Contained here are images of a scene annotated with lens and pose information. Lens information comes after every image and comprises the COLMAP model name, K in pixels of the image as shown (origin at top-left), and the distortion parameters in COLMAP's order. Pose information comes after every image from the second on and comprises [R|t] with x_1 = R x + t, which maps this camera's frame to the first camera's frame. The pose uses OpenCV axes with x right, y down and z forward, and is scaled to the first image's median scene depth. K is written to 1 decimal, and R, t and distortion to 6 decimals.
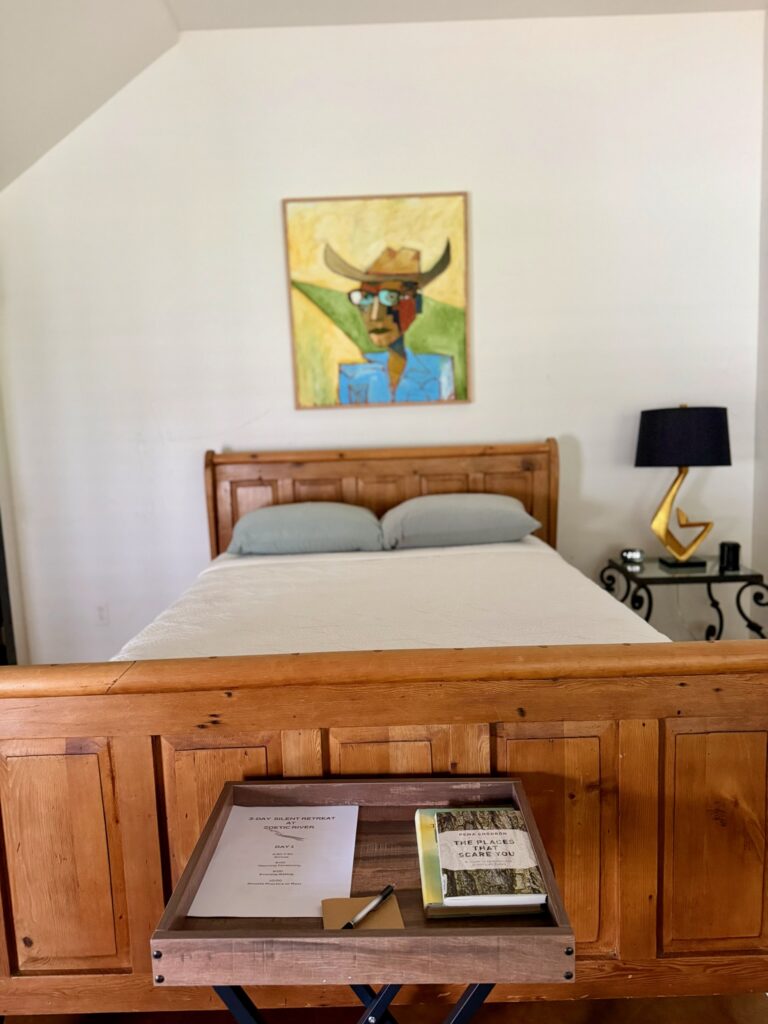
lens RADIAL K [[708.8, 0, 388.7], [0, 708.8, 518.8], [0, 0, 1]] dist [0.091530, -0.110403]
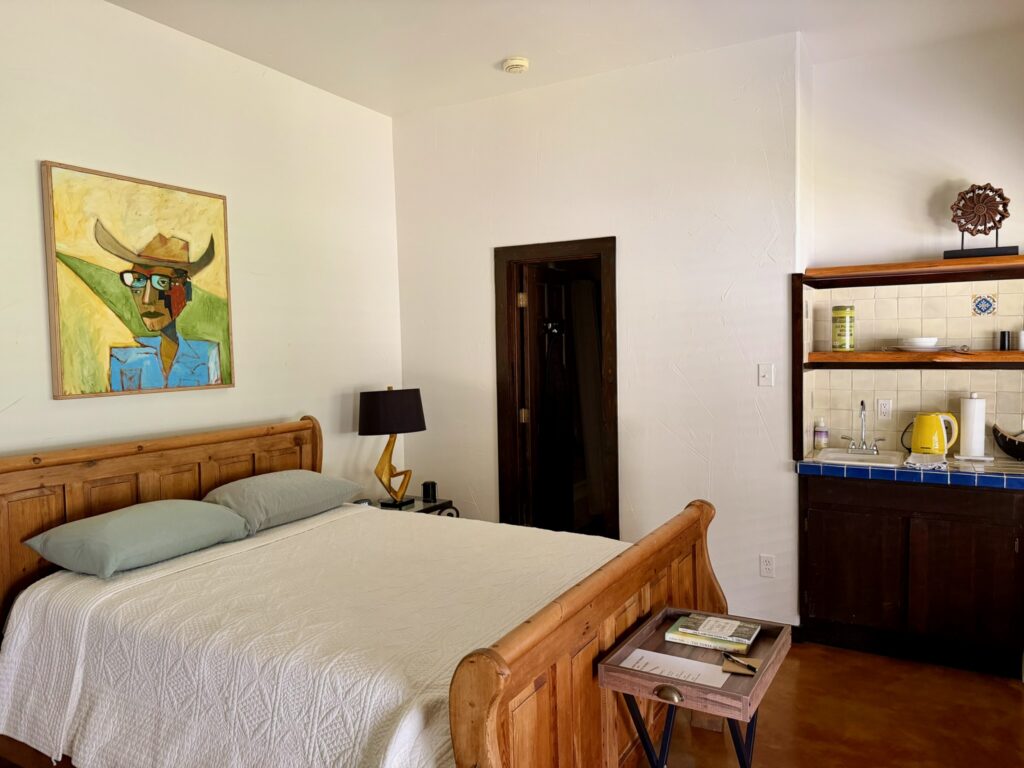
lens RADIAL K [[708.8, 0, 512.0], [0, 708.8, 384.0], [0, 0, 1]] dist [0.091530, -0.110403]
pose [[0.513266, -0.017224, 0.858057, -0.598548], [0.123181, 0.990925, -0.053792, -0.060599], [-0.849344, 0.133306, 0.510730, 0.110013]]
